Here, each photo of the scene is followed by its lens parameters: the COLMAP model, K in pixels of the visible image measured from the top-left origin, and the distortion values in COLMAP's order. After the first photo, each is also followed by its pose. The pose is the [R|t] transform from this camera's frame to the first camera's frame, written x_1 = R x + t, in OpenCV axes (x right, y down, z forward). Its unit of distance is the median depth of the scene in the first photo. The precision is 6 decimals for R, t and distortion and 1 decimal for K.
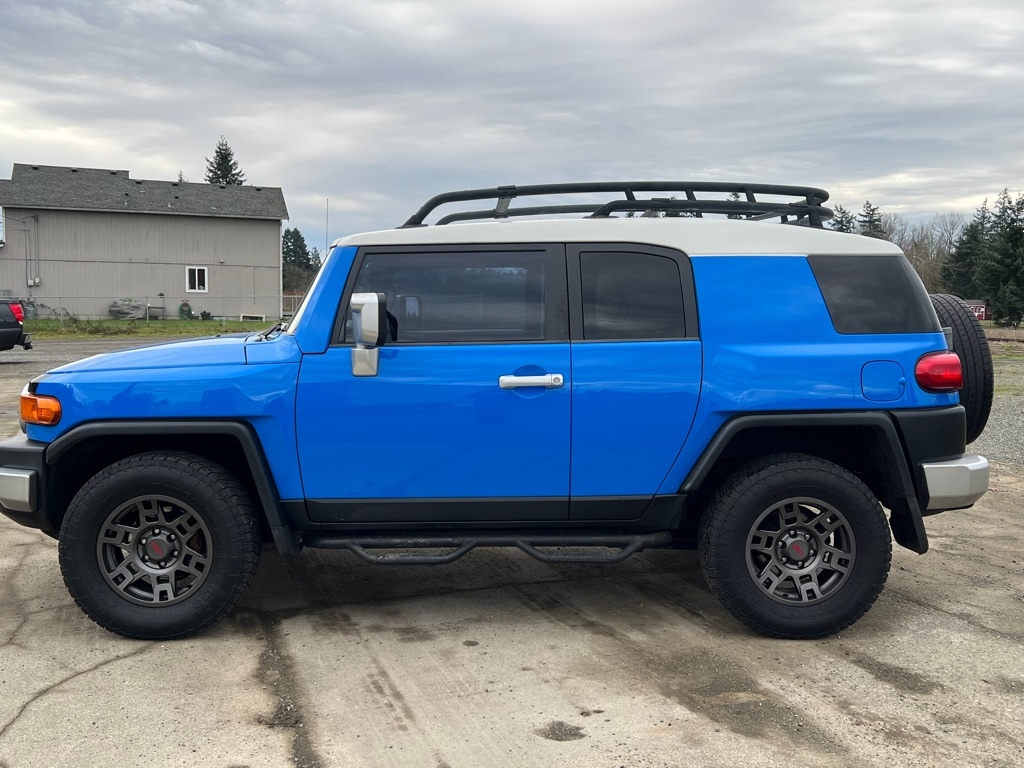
lens RADIAL K [[961.2, 0, 522.2], [0, 961.2, 382.6], [0, 0, 1]] dist [0.022666, 0.000000]
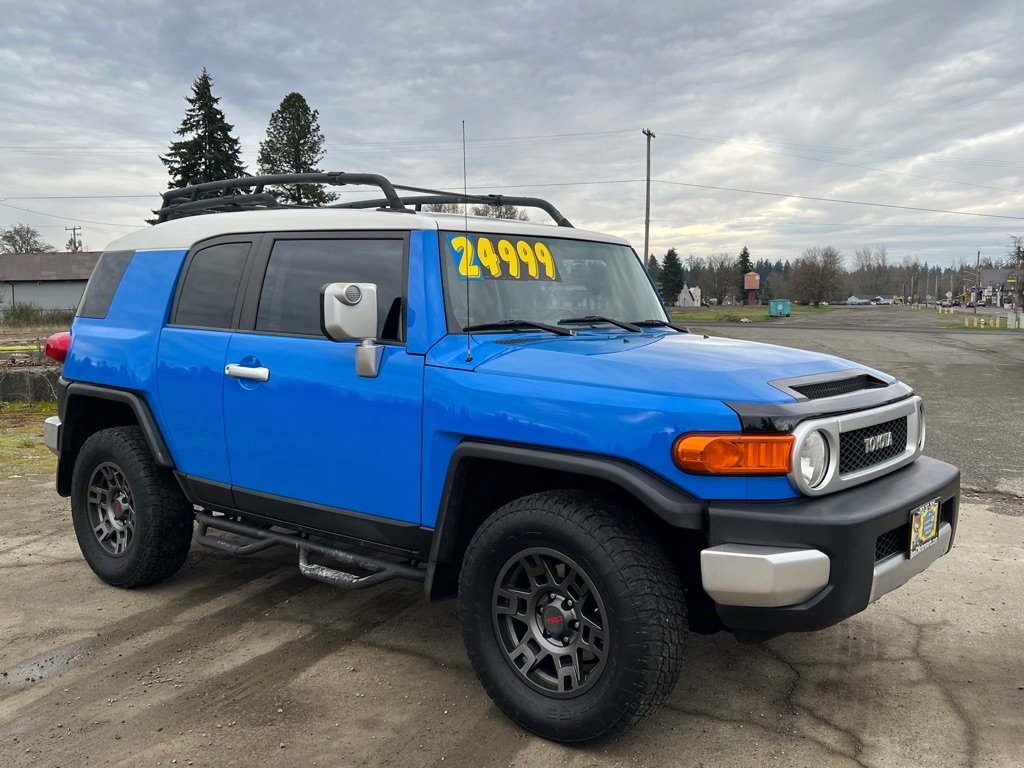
lens RADIAL K [[957.8, 0, 522.0], [0, 957.8, 383.8], [0, 0, 1]] dist [0.027728, 0.000000]
pose [[-0.748153, -0.065373, 0.660298, -0.805943], [0.049422, 0.986880, 0.153703, -0.154684], [-0.661683, 0.147626, -0.735107, 1.845392]]
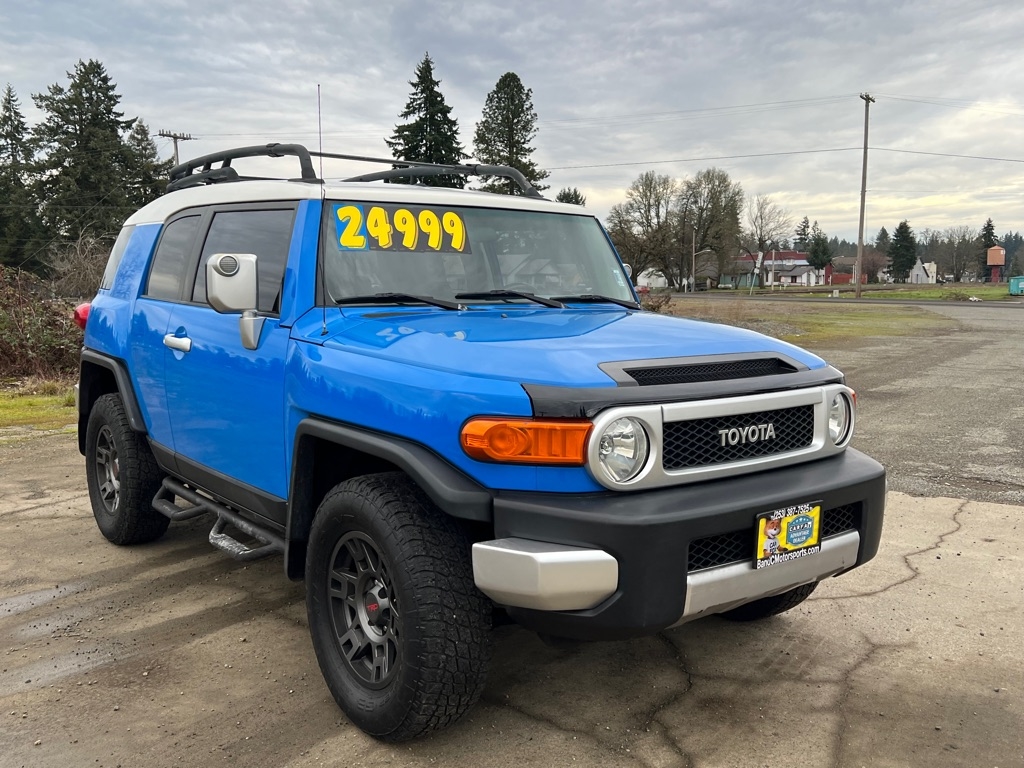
lens RADIAL K [[957.8, 0, 521.8], [0, 957.8, 382.1], [0, 0, 1]] dist [0.027728, 0.000000]
pose [[-0.583702, -0.099648, 0.805830, -0.958447], [0.058901, 0.984630, 0.164424, -0.134094], [-0.809829, 0.143439, -0.568860, 1.612860]]
